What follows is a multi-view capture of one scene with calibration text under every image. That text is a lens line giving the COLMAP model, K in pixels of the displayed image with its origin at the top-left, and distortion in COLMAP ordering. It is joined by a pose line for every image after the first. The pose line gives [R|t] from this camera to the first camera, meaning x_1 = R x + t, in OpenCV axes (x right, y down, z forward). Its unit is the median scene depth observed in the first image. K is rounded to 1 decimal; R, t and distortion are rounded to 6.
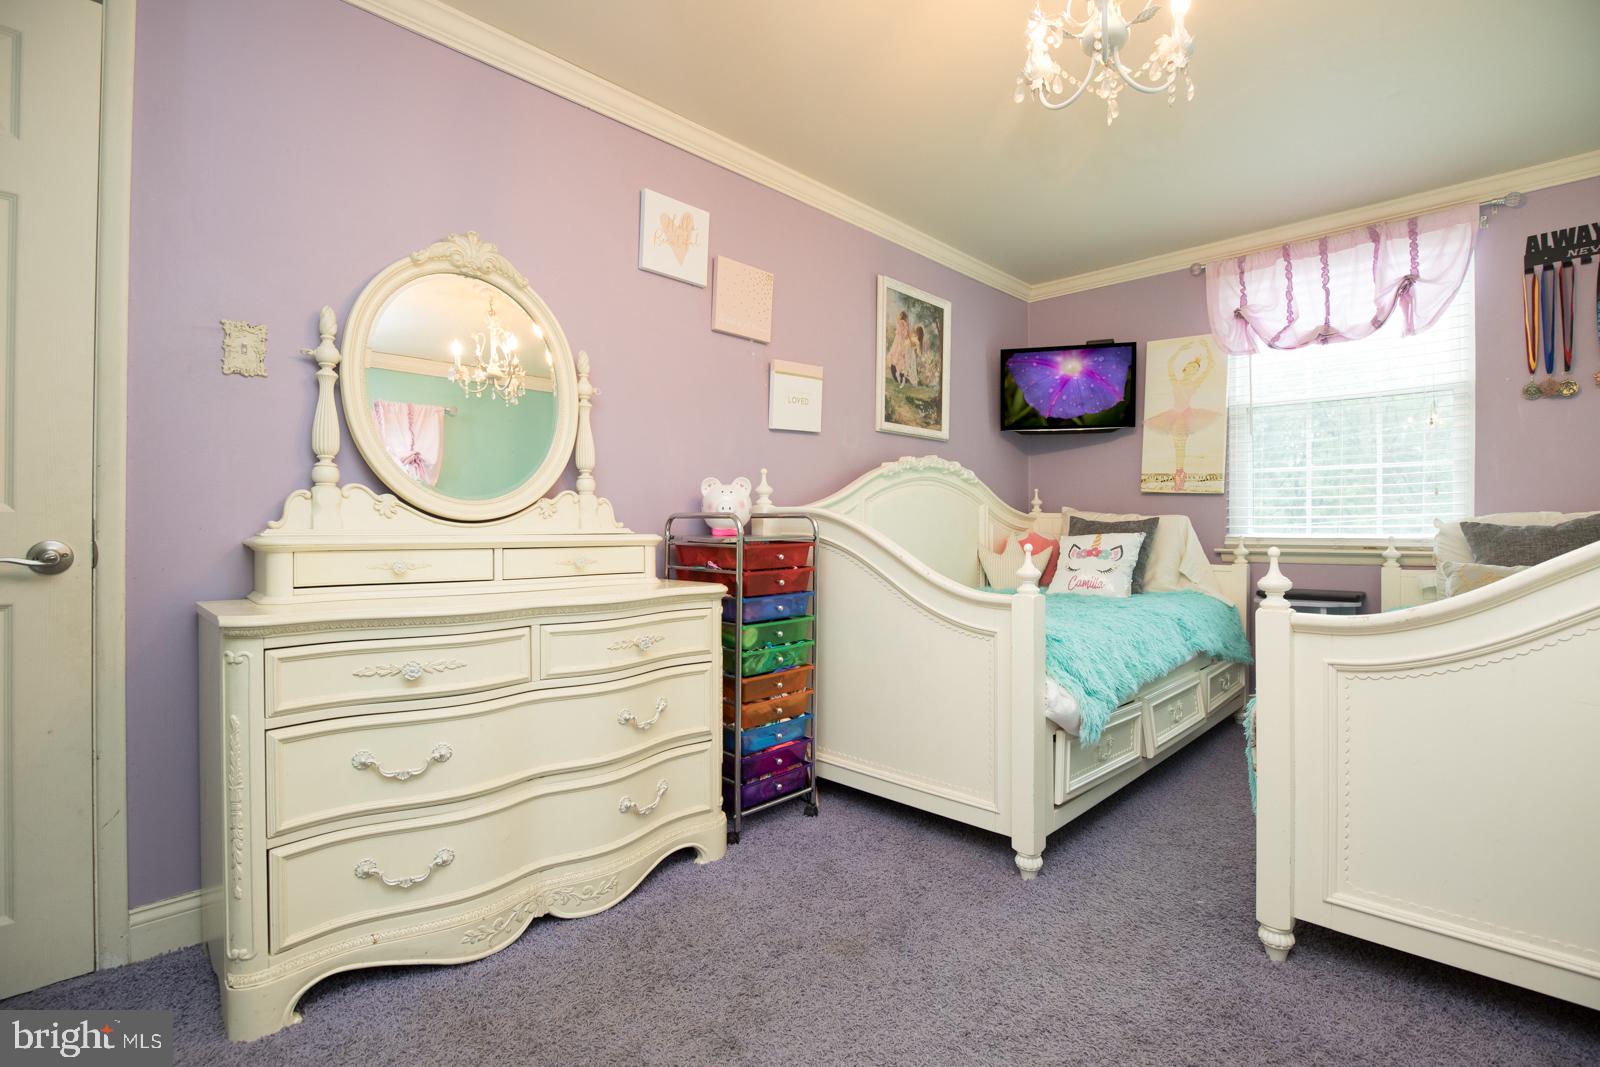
lens RADIAL K [[751.3, 0, 800.0], [0, 751.3, 533.5], [0, 0, 1]] dist [-0.001738, -0.000311]
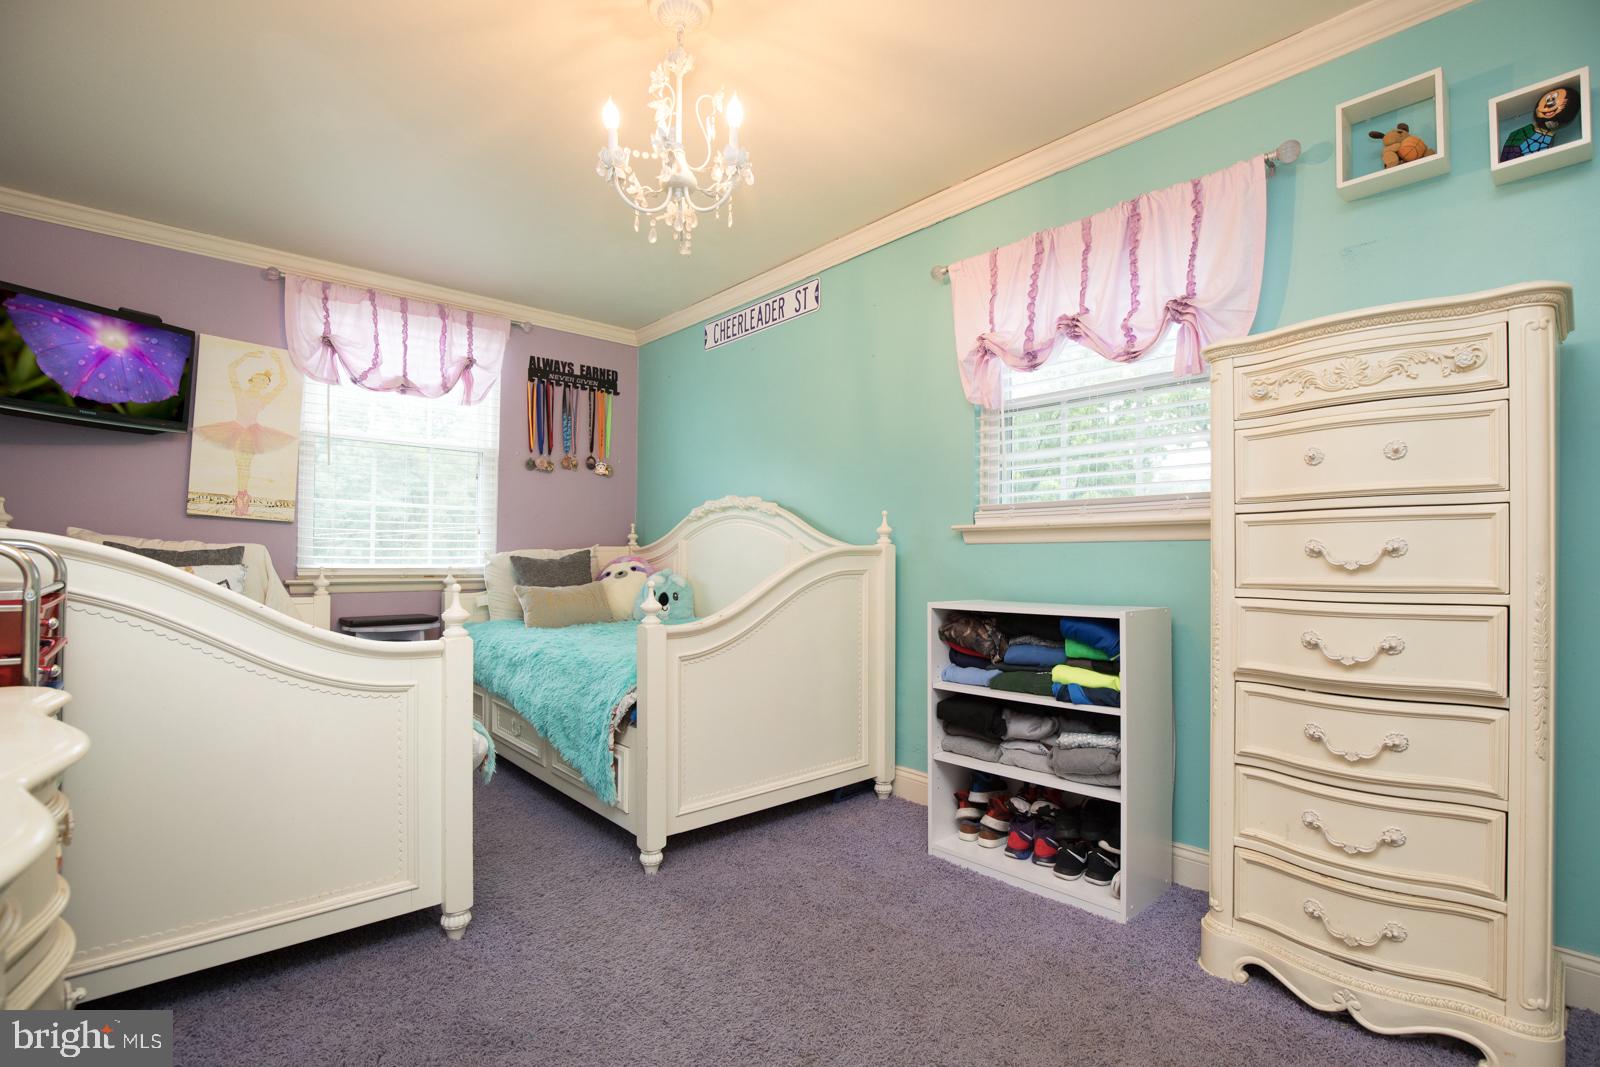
lens RADIAL K [[758.9, 0, 799.6], [0, 758.9, 572.5], [0, 0, 1]] dist [-0.001447, -0.000355]
pose [[0.098223, -0.012779, 0.995082, -0.355836], [0.000222, 0.999918, 0.012819, -0.001688], [-0.995164, -0.001038, 0.098218, 0.295955]]
